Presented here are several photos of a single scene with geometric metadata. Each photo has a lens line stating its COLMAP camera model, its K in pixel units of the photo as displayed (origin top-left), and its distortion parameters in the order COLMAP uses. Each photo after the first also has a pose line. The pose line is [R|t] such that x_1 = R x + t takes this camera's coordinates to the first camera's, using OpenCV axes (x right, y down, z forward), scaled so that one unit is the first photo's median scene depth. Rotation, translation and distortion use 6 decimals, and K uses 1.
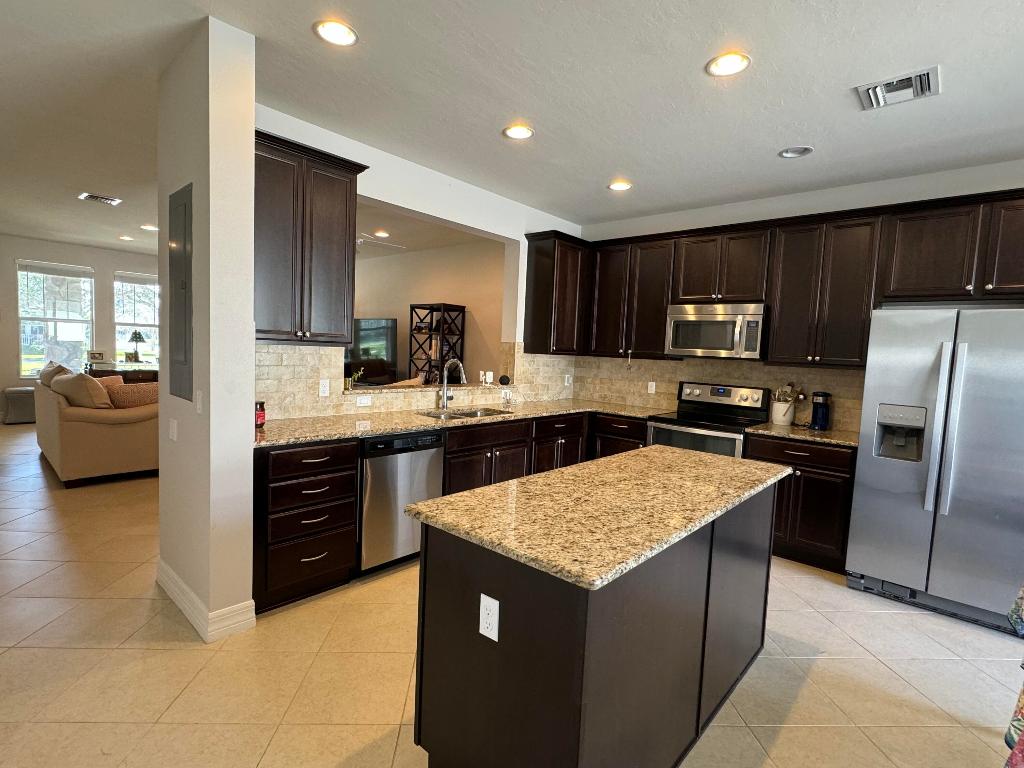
lens RADIAL K [[506.0, 0, 509.4], [0, 506.0, 385.6], [0, 0, 1]] dist [-0.002057, -0.000023]
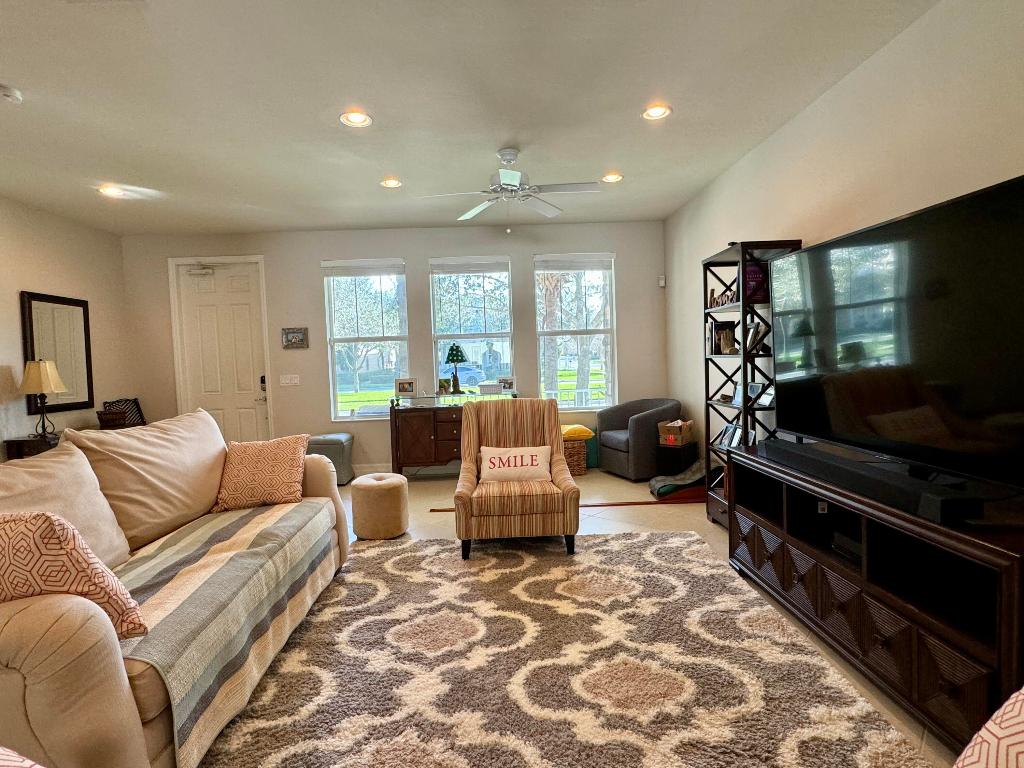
lens RADIAL K [[538.4, 0, 507.2], [0, 538.4, 384.9], [0, 0, 1]] dist [-0.003281, -0.000020]
pose [[0.690744, -0.034948, -0.722254, -0.214674], [0.016778, 0.999337, -0.032310, -0.036966], [0.722905, 0.010200, 0.690872, 0.626446]]
